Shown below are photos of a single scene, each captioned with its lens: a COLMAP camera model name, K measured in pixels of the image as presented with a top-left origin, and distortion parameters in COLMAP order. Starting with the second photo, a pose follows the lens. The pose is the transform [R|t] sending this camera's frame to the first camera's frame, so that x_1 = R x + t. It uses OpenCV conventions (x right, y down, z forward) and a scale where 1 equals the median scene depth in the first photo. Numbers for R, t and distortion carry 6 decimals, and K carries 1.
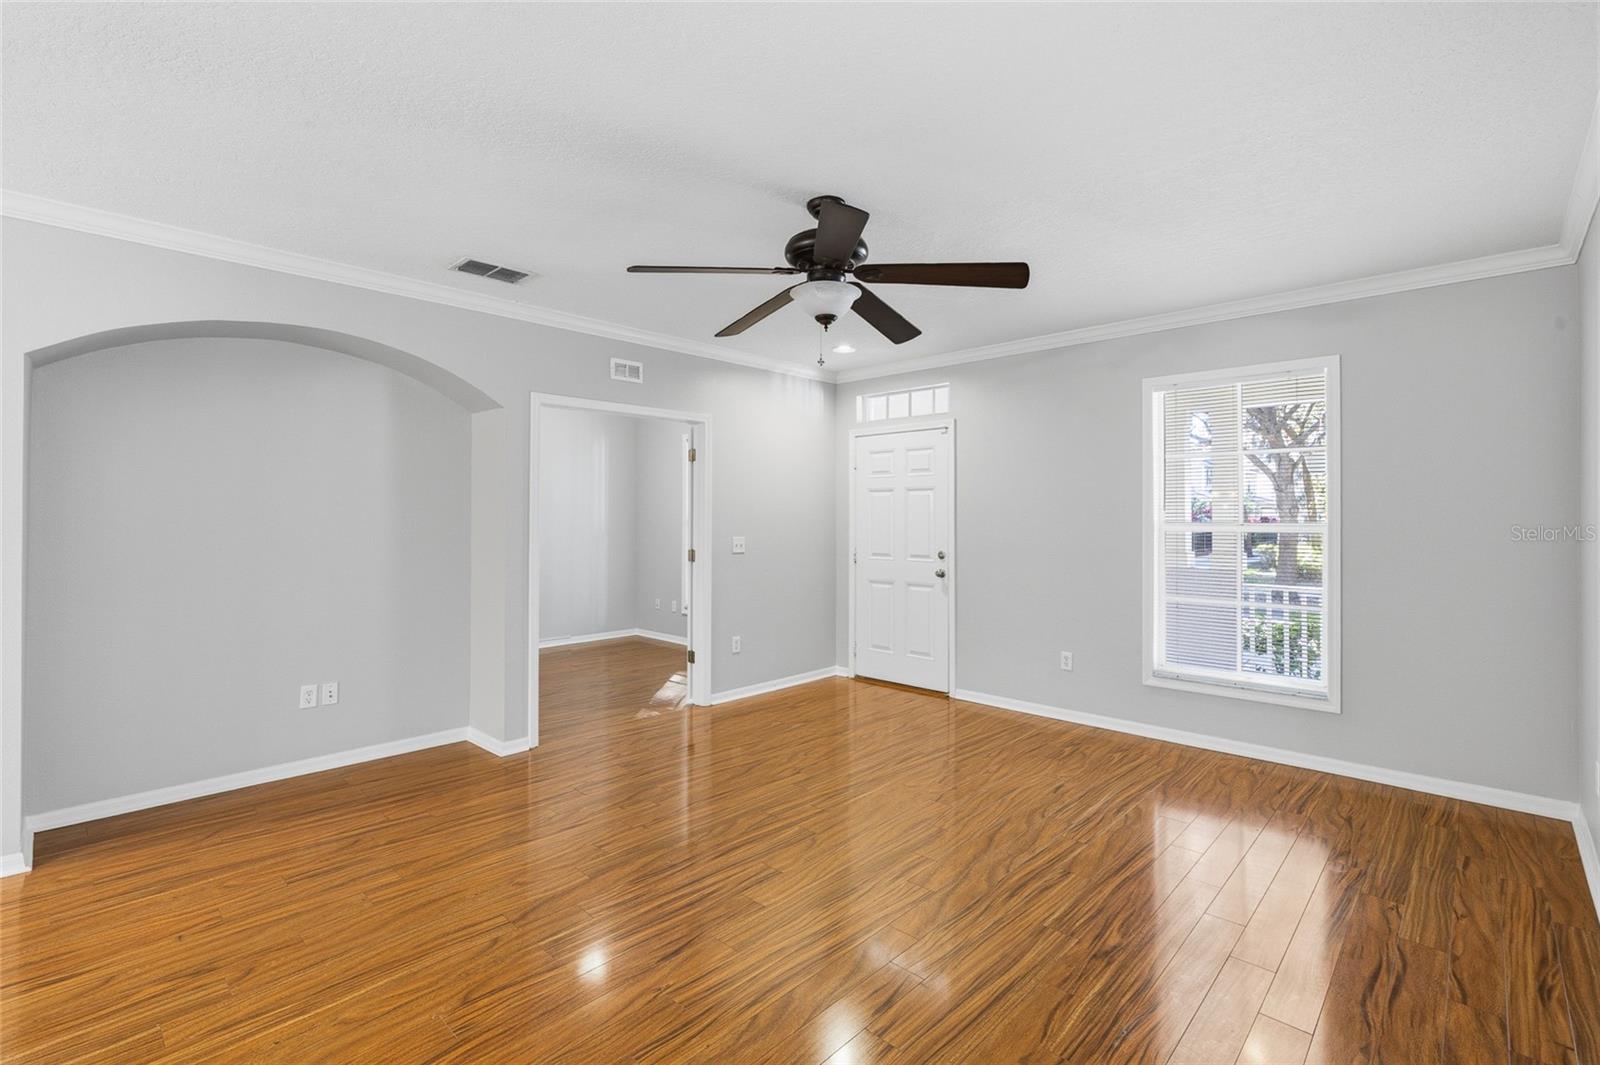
lens RADIAL K [[717.6, 0, 807.2], [0, 717.6, 527.0], [0, 0, 1]] dist [-0.008607, 0.001913]
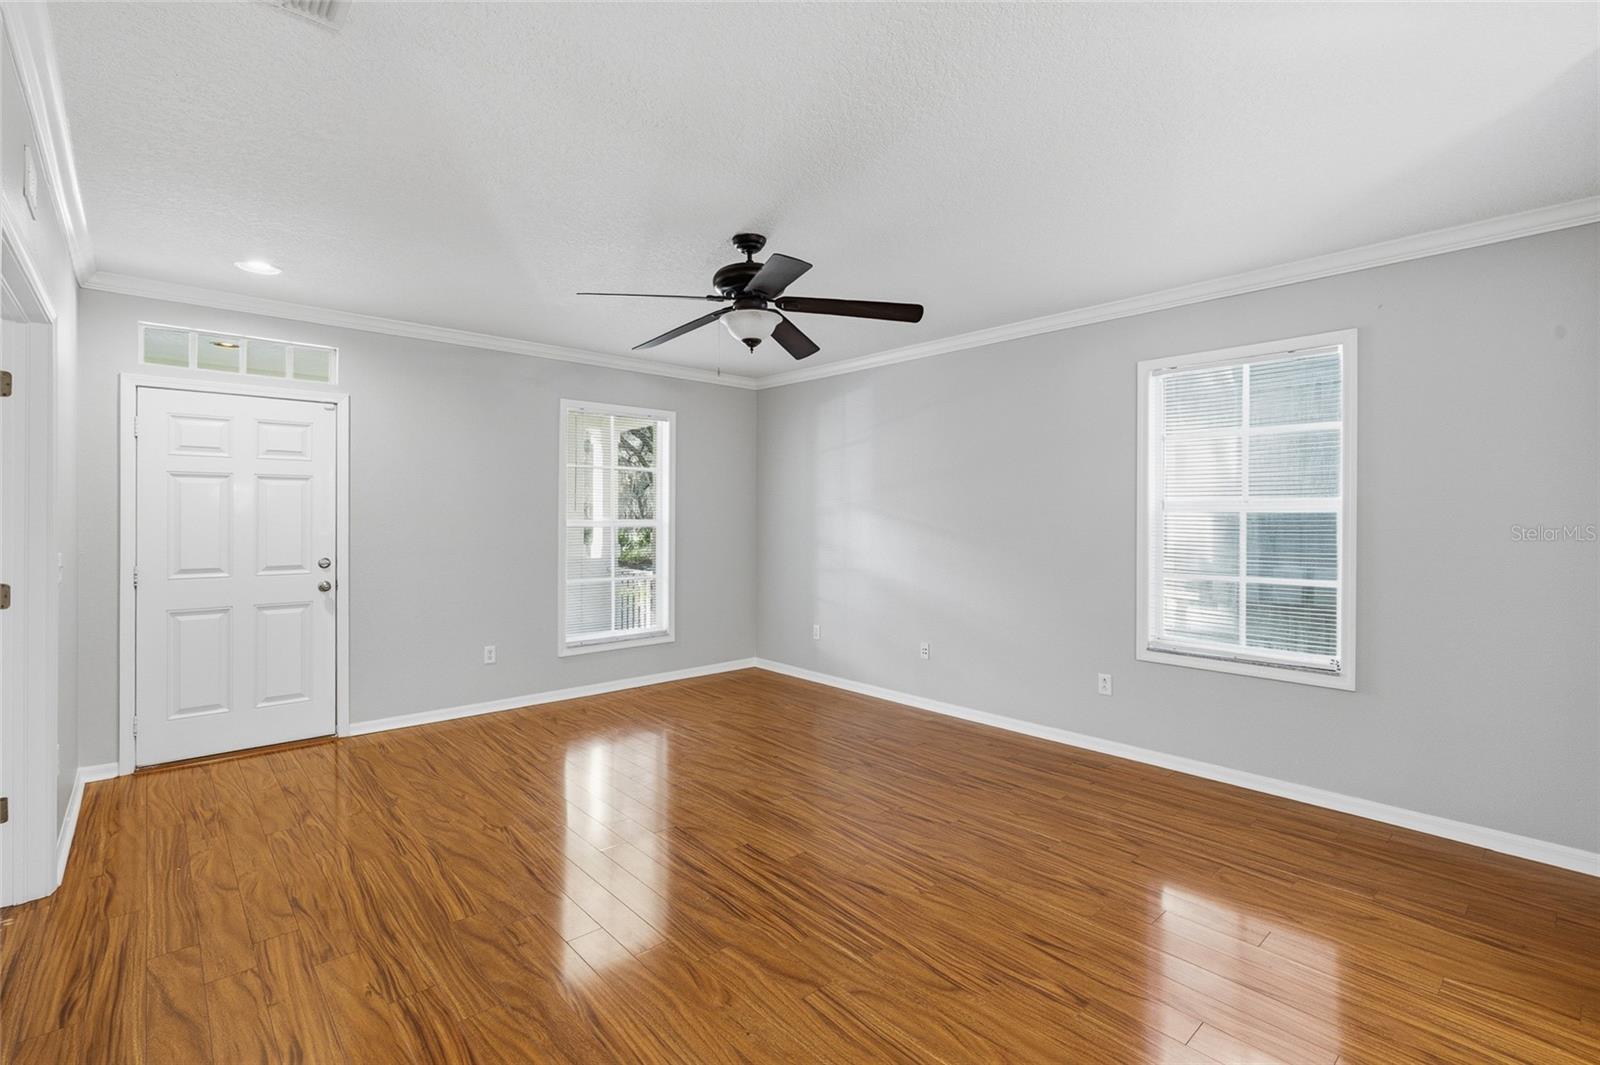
lens RADIAL K [[717.6, 0, 794.1], [0, 717.6, 524.1], [0, 0, 1]] dist [-0.008607, 0.001913]
pose [[0.087778, -0.011525, 0.996073, -0.691831], [0.010924, 0.999884, 0.010607, -0.008479], [-0.996080, 0.009950, 0.087894, 0.518199]]
